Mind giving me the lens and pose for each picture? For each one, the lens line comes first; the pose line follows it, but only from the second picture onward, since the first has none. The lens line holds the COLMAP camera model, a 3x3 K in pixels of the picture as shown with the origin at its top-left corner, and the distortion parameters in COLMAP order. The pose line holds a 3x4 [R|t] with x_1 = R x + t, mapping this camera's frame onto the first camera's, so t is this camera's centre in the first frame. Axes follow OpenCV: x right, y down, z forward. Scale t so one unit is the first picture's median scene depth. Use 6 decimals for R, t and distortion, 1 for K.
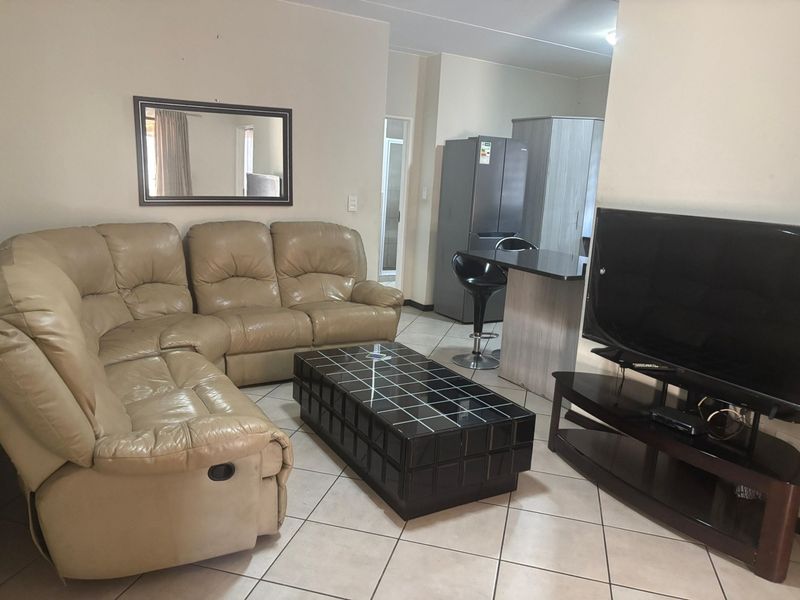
lens RADIAL K [[599.7, 0, 400.0], [0, 599.7, 300.0], [0, 0, 1]] dist [0.091827, -0.148777]
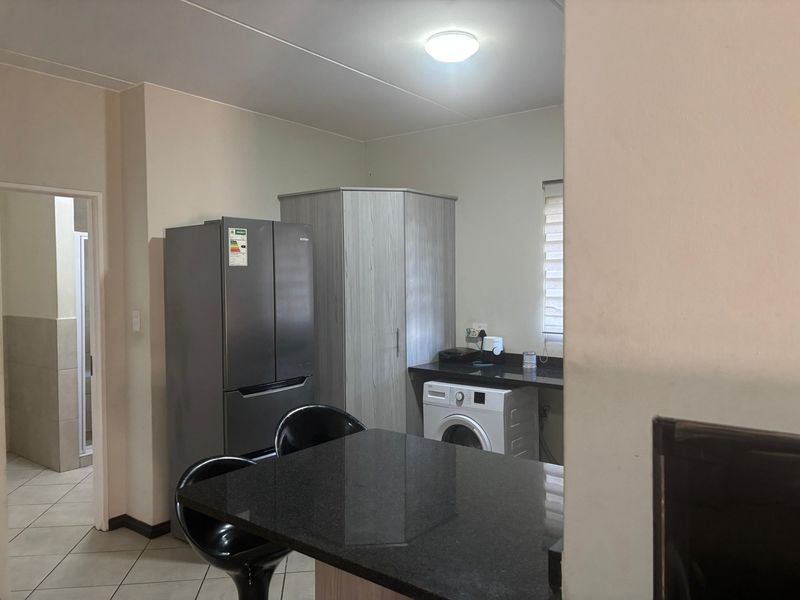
lens RADIAL K [[599.7, 0, 400.0], [0, 599.7, 300.0], [0, 0, 1]] dist [0.091827, -0.148777]
pose [[0.930154, -0.076945, 0.359017, 0.070374], [0.132040, 0.982479, -0.131528, -0.093466], [-0.342607, 0.169746, 0.924017, 0.404537]]
